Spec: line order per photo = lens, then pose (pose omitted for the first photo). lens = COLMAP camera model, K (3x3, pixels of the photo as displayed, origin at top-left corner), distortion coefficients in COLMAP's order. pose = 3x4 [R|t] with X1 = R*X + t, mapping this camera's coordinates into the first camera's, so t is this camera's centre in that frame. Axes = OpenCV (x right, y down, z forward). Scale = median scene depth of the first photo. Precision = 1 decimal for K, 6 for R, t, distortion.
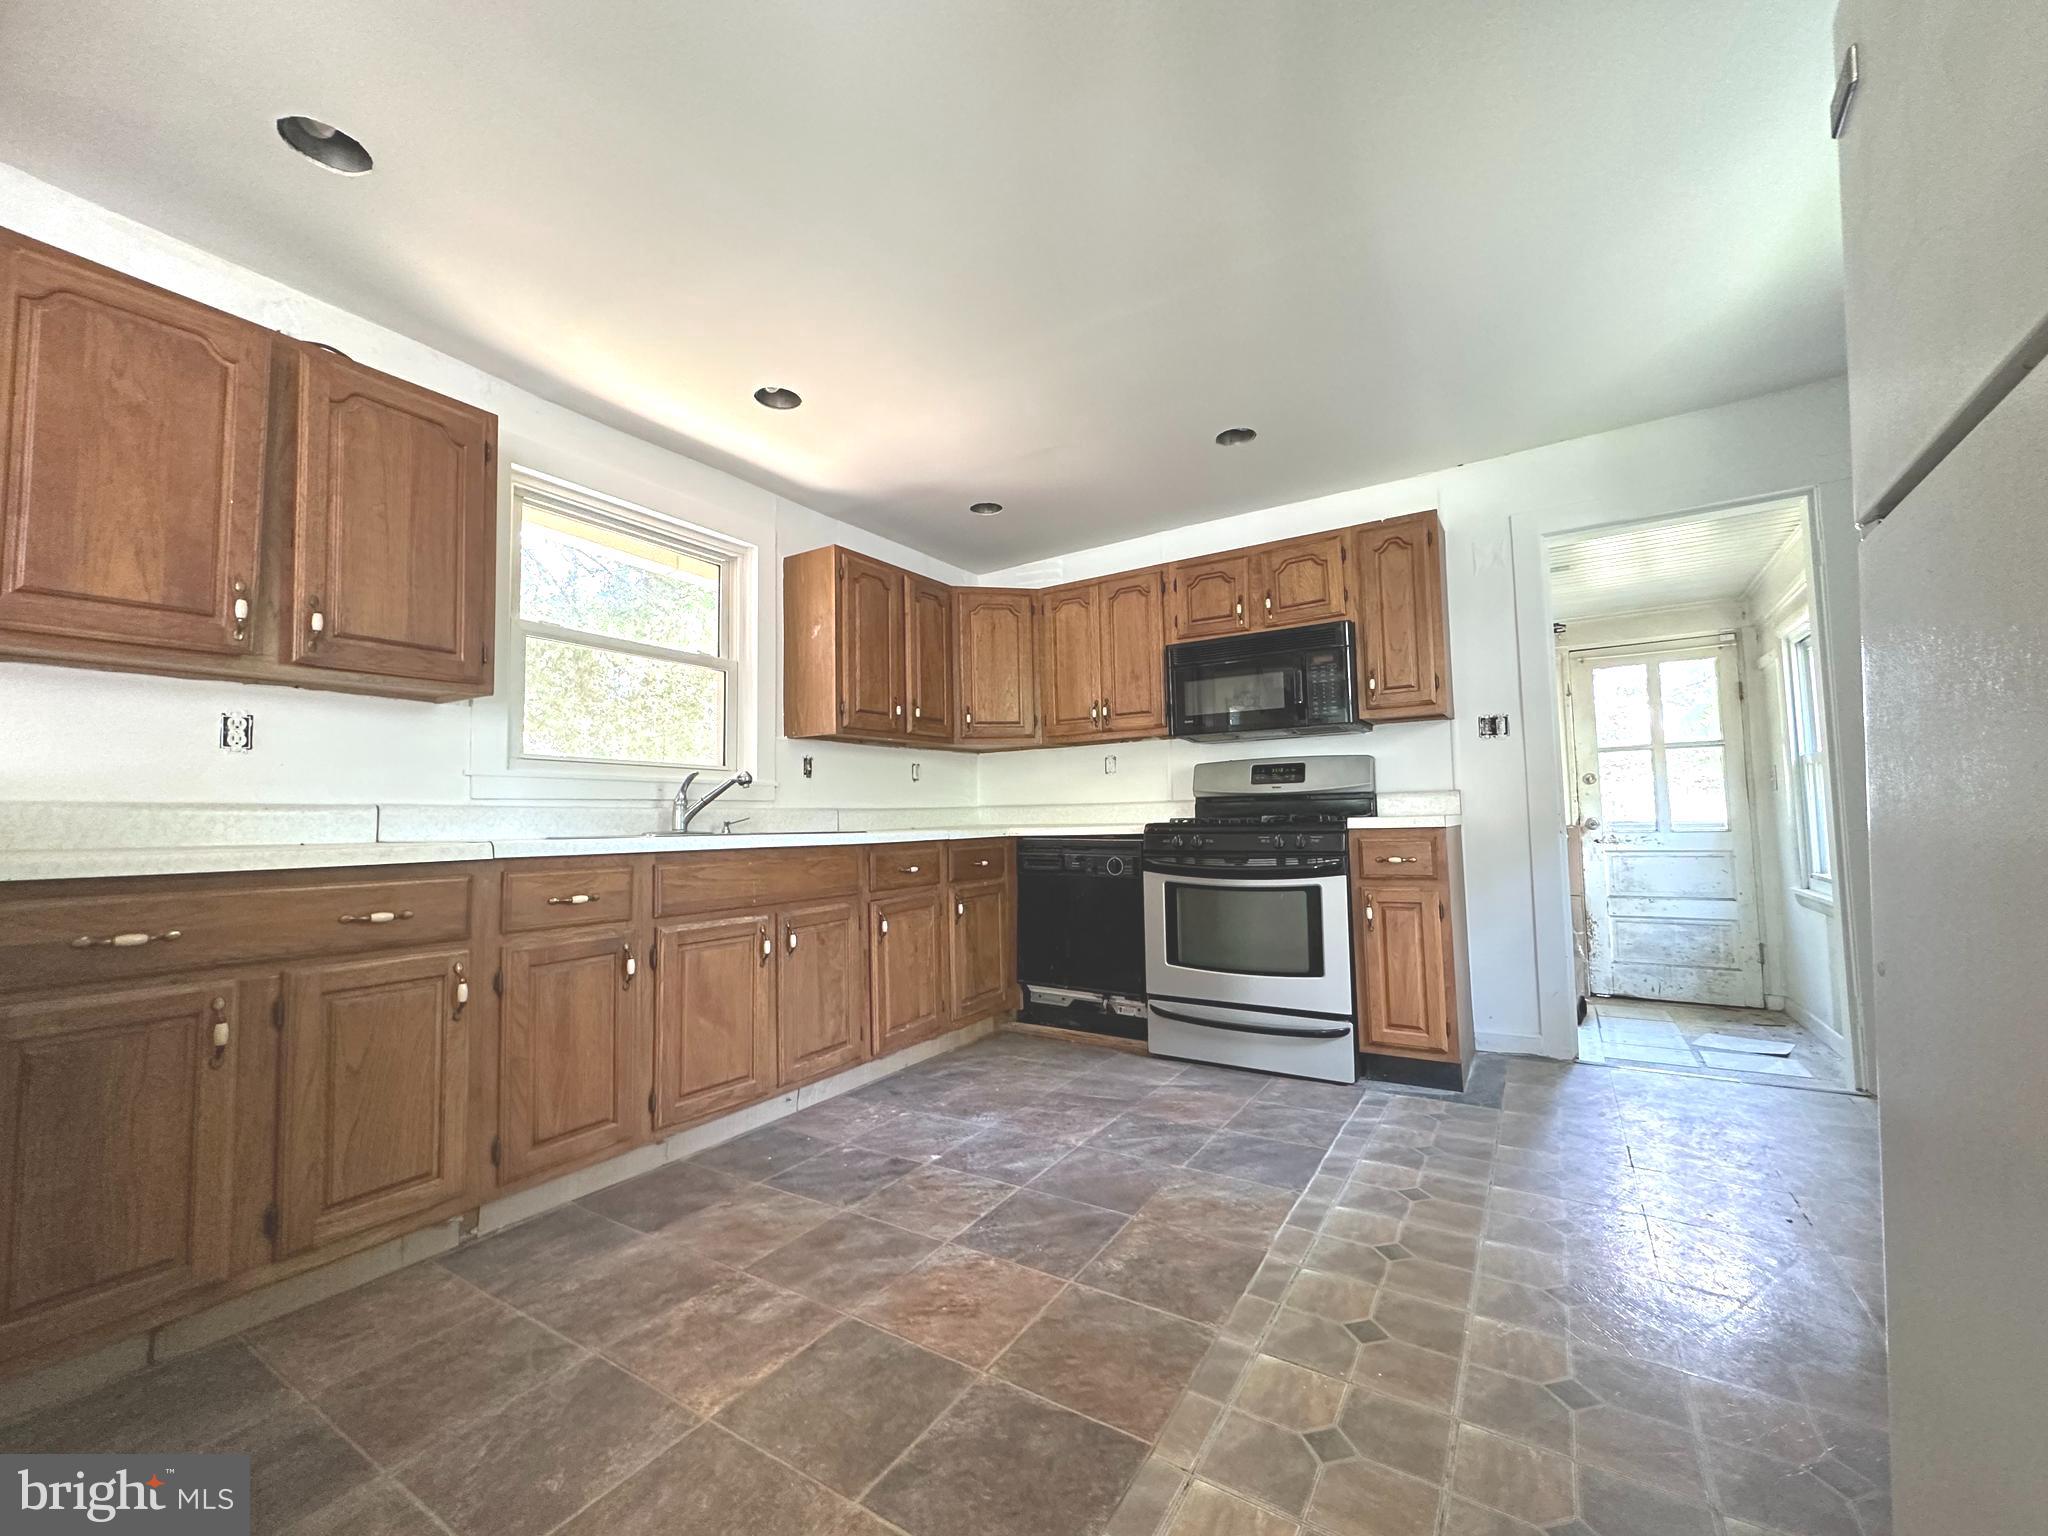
lens RADIAL K [[816.2, 0, 1021.7], [0, 816.2, 771.5], [0, 0, 1]] dist [-0.003329, 0.000031]
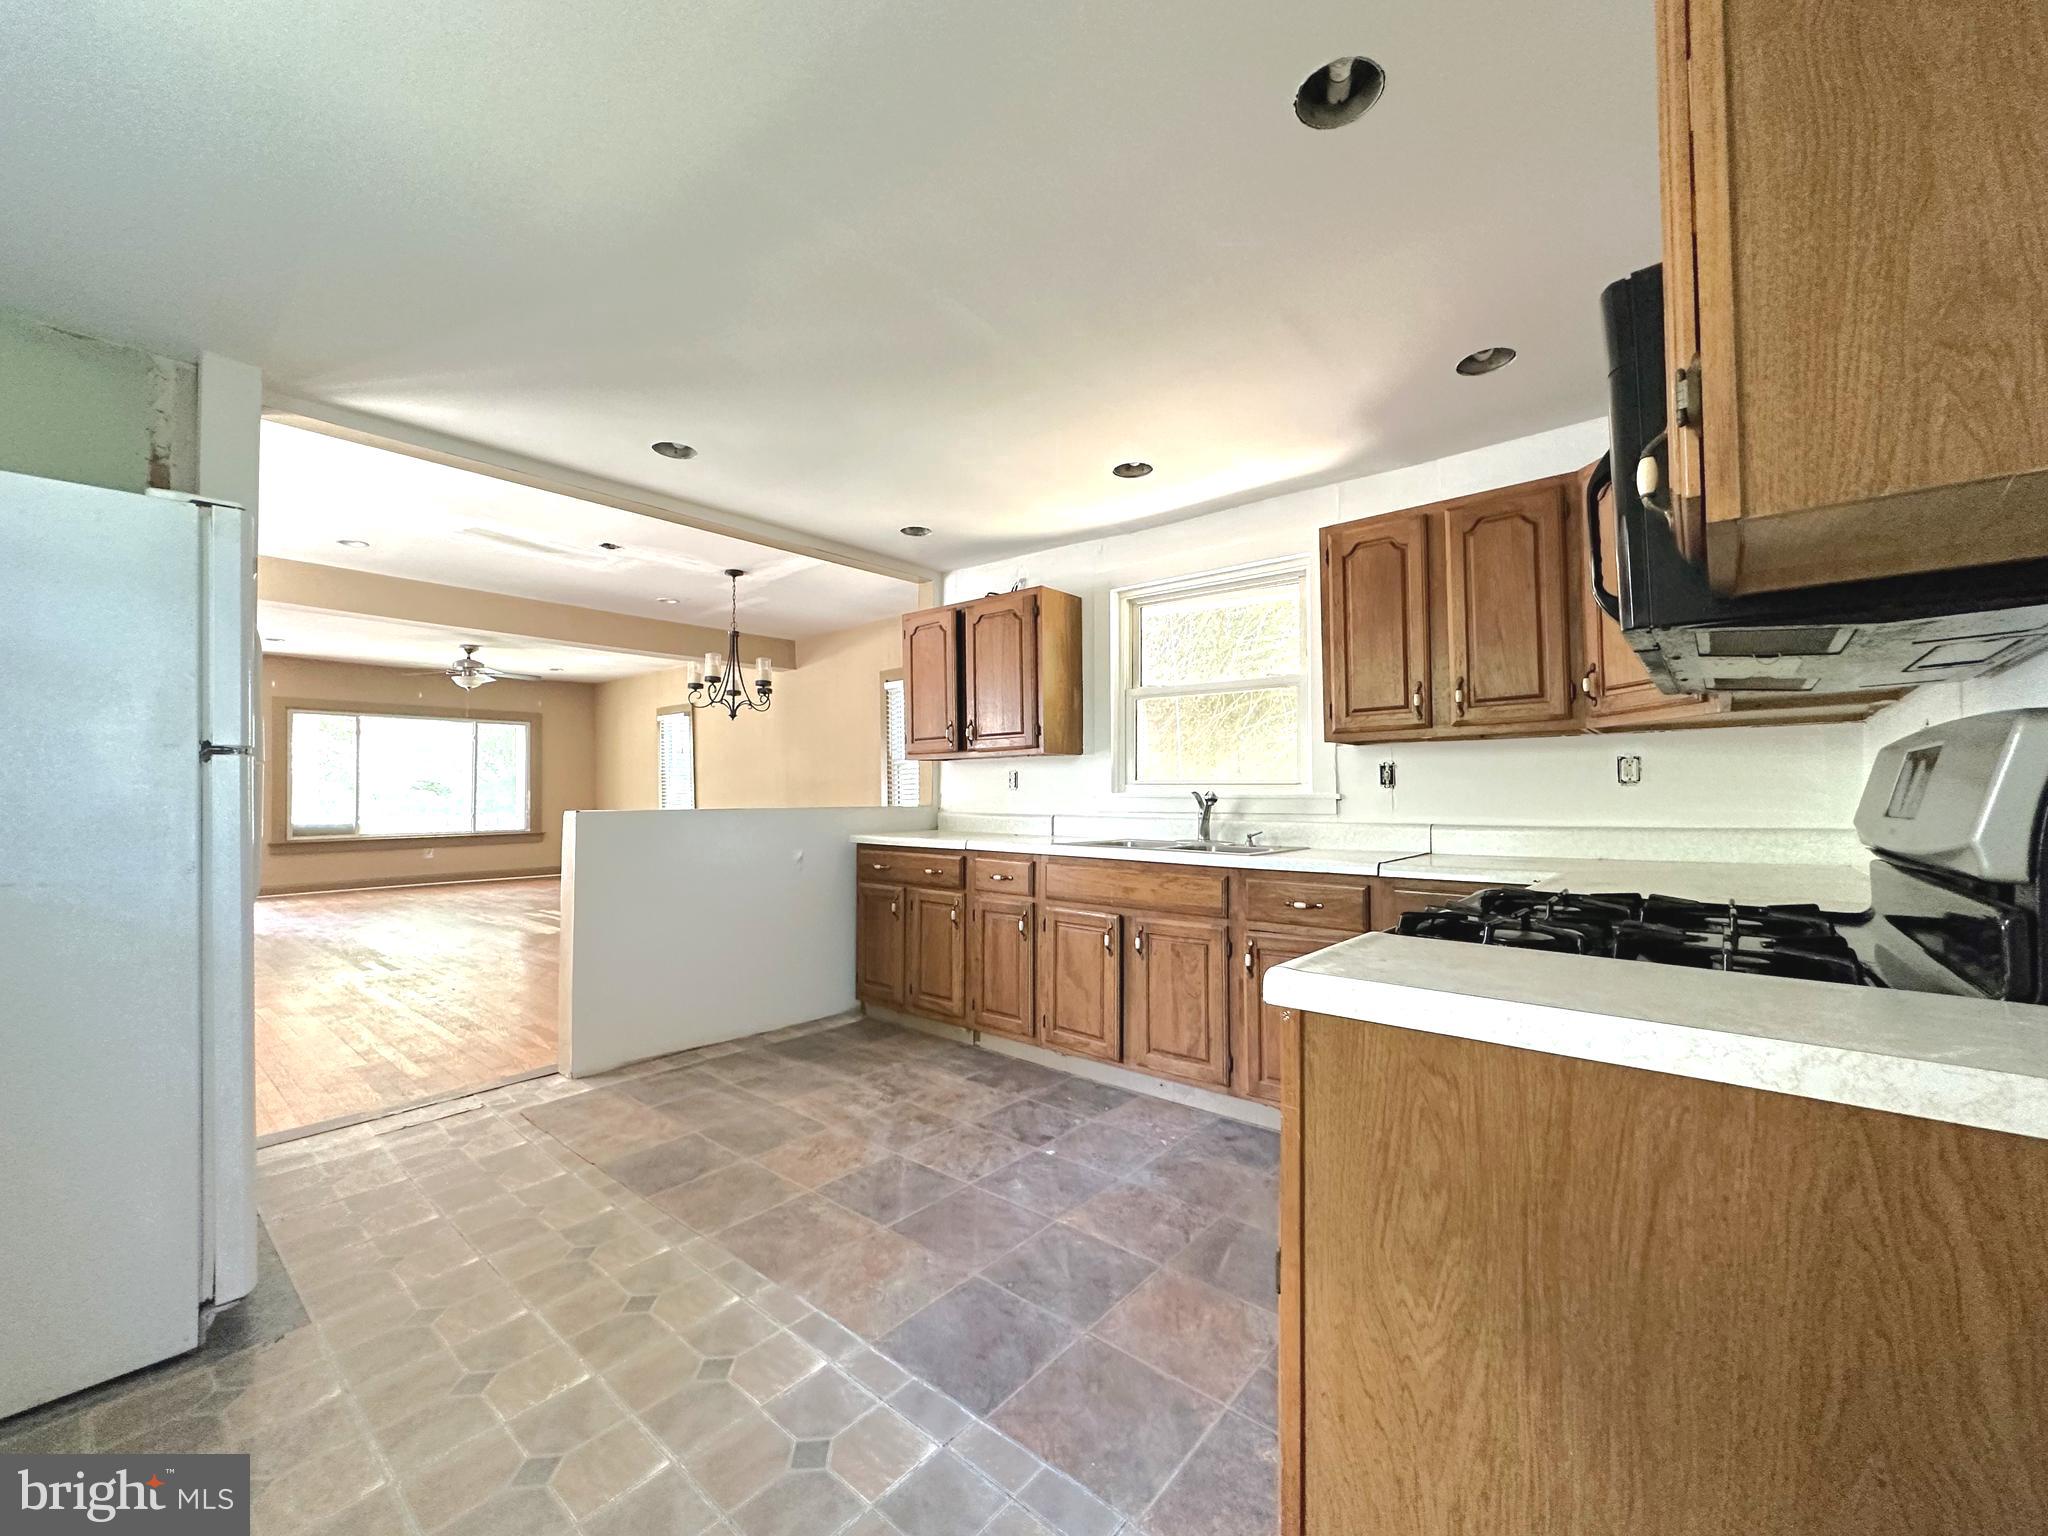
lens RADIAL K [[816.2, 0, 1026.0], [0, 816.2, 768.9], [0, 0, 1]] dist [-0.003329, 0.000031]
pose [[-0.130299, -0.016345, -0.991340, 0.993858], [0.058174, 0.998015, -0.024101, -0.020881], [0.989767, -0.060811, -0.129090, 1.132723]]
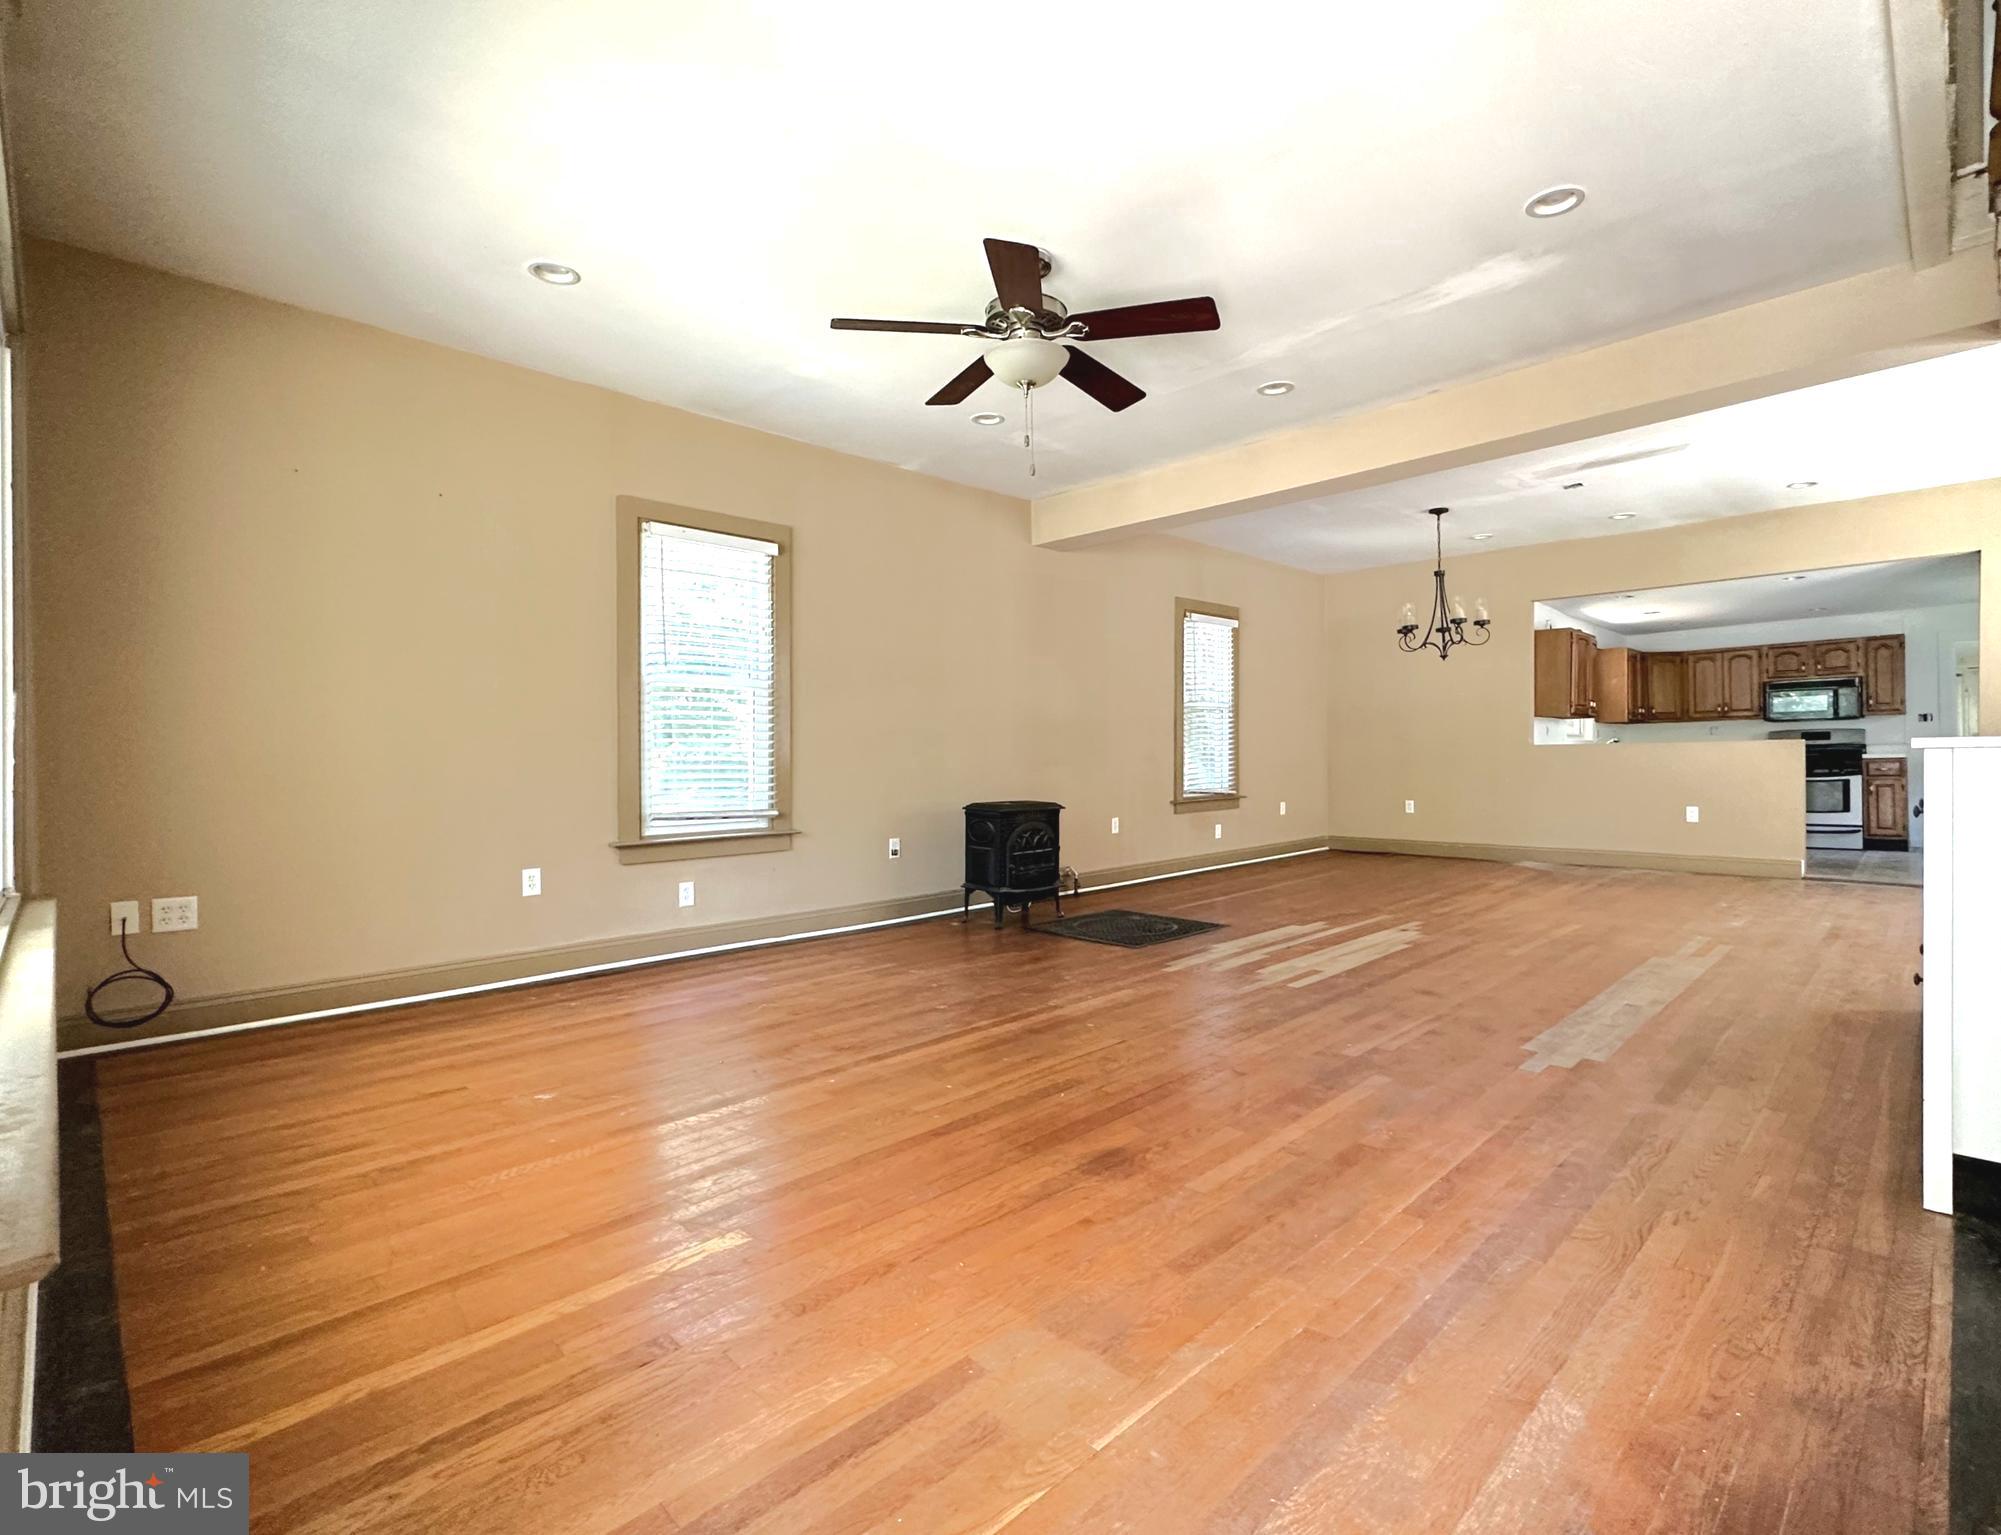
lens RADIAL K [[944.5, 0, 1015.5], [0, 944.5, 764.8], [0, 0, 1]] dist [-0.001693, -0.001345]
pose [[0.977322, 0.003157, -0.211733, -1.744033], [0.011199, 0.997719, 0.066571, -0.154187], [0.211461, -0.067433, 0.975058, -2.740662]]
